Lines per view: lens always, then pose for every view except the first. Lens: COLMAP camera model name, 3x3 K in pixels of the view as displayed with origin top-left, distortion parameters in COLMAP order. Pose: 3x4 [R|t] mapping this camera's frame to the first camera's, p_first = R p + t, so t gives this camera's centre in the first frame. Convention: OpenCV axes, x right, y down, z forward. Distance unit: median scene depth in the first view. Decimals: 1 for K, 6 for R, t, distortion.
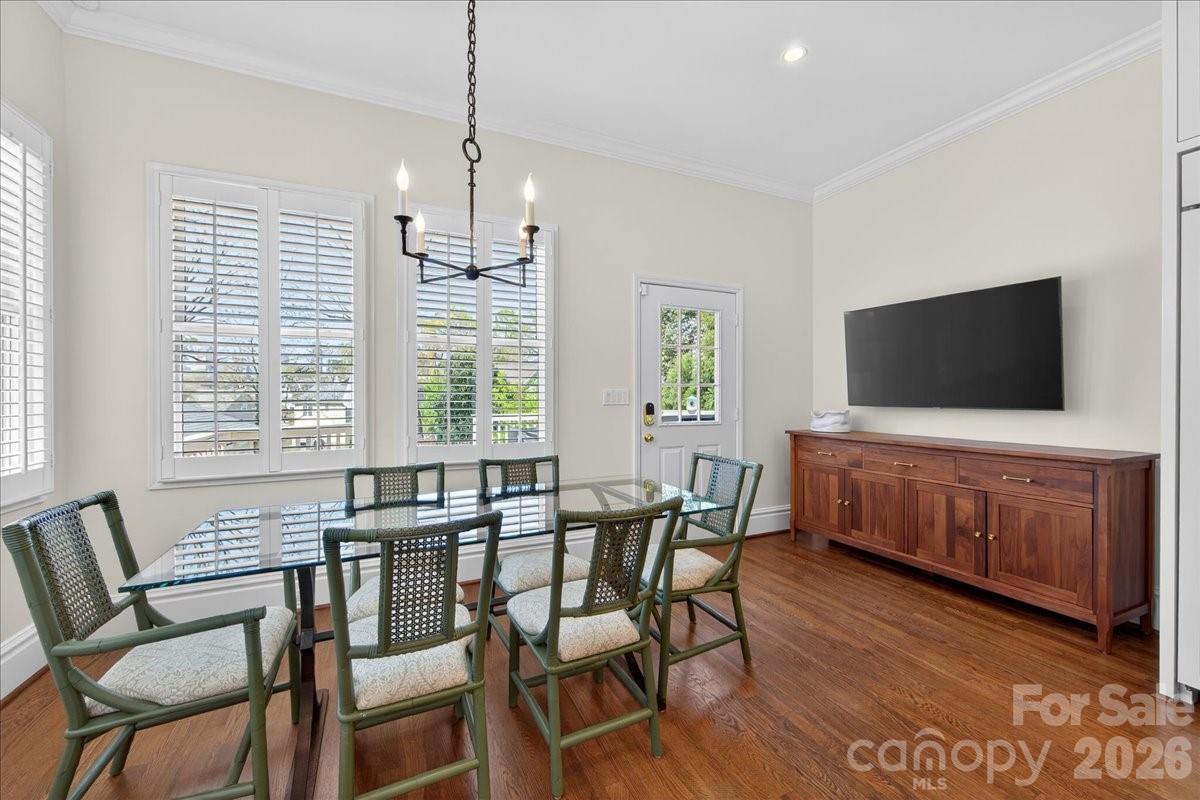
lens RADIAL K [[472.2, 0, 585.2], [0, 472.2, 401.4], [0, 0, 1]] dist [0.000015, 0.000182]
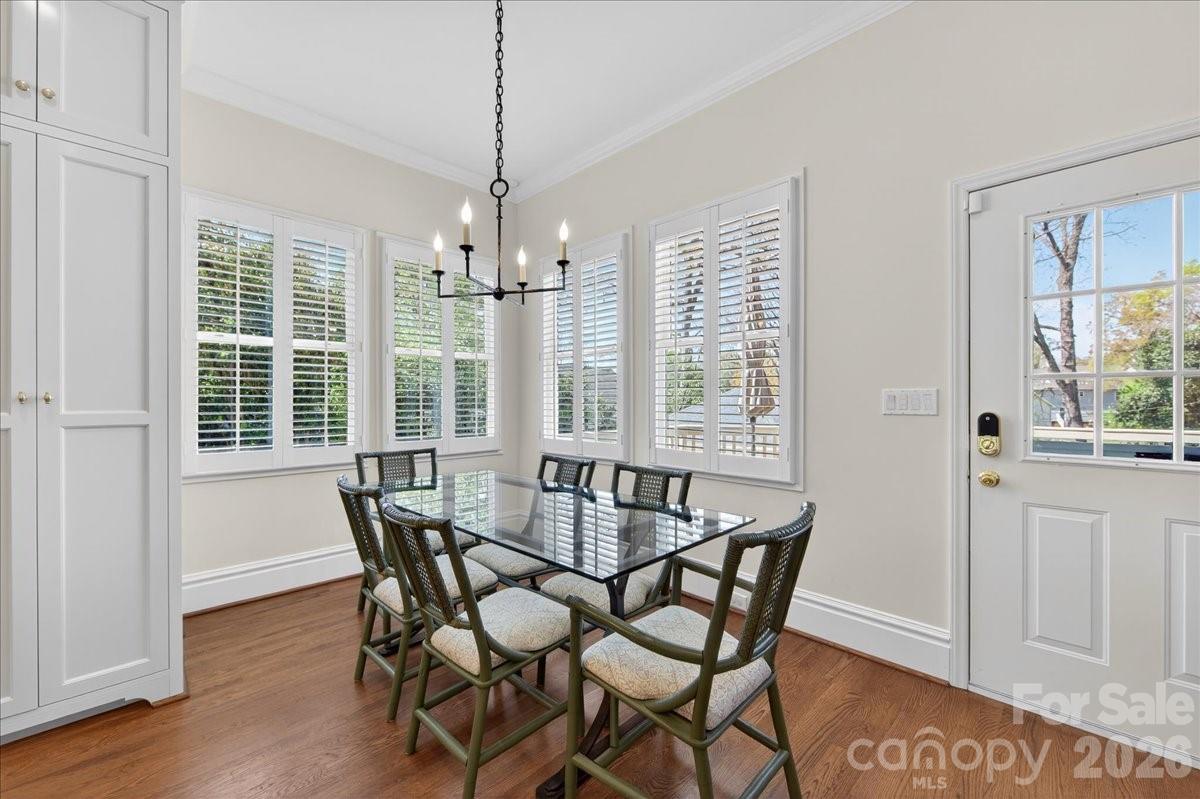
lens RADIAL K [[472.2, 0, 585.2], [0, 472.2, 400.9], [0, 0, 1]] dist [0.000015, 0.000182]
pose [[0.385014, -0.003813, -0.922903, 0.539484], [-0.002812, 0.999982, -0.005304, -0.007881], [0.922907, 0.004637, 0.384996, 0.458533]]
